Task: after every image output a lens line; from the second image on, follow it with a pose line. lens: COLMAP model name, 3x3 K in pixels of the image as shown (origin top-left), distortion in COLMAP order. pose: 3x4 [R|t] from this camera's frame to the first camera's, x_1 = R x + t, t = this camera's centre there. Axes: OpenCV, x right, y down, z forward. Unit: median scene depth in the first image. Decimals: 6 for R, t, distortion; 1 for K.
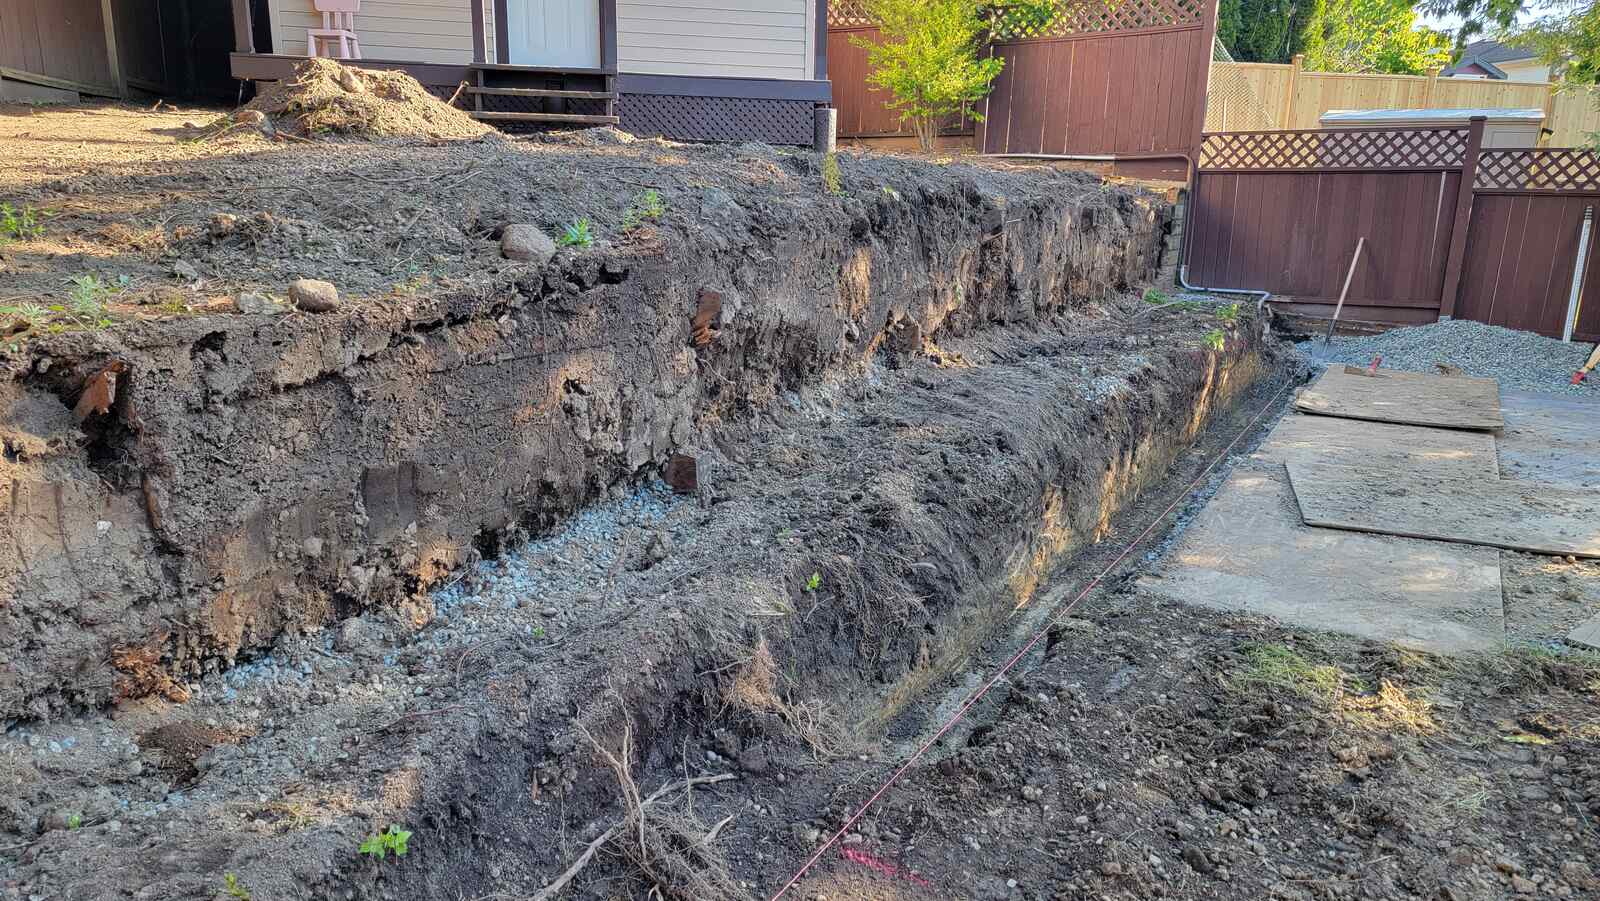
lens RADIAL K [[1097.2, 0, 793.8], [0, 1097.2, 445.4], [0, 0, 1]] dist [-0.020069, 0.004158]
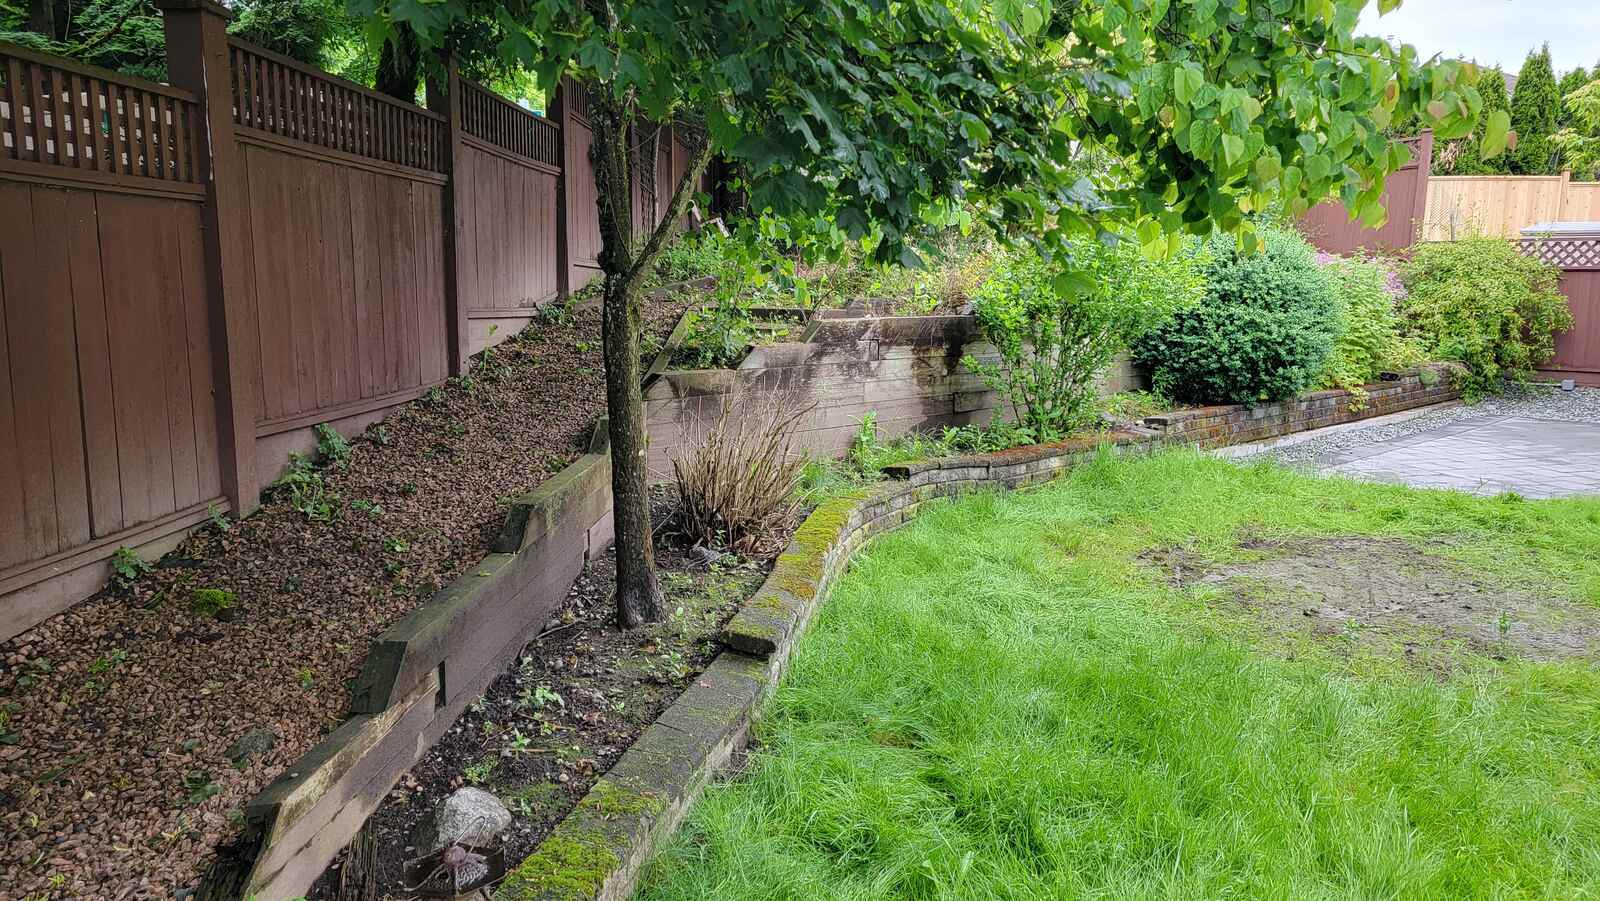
lens RADIAL K [[1084.3, 0, 802.5], [0, 1084.3, 457.5], [0, 0, 1]] dist [0.036459, -0.030457]
pose [[0.958406, 0.047996, -0.281343, 0.041193], [-0.065234, 0.996502, -0.052225, 0.114548], [0.277852, 0.068406, 0.958185, -0.571090]]
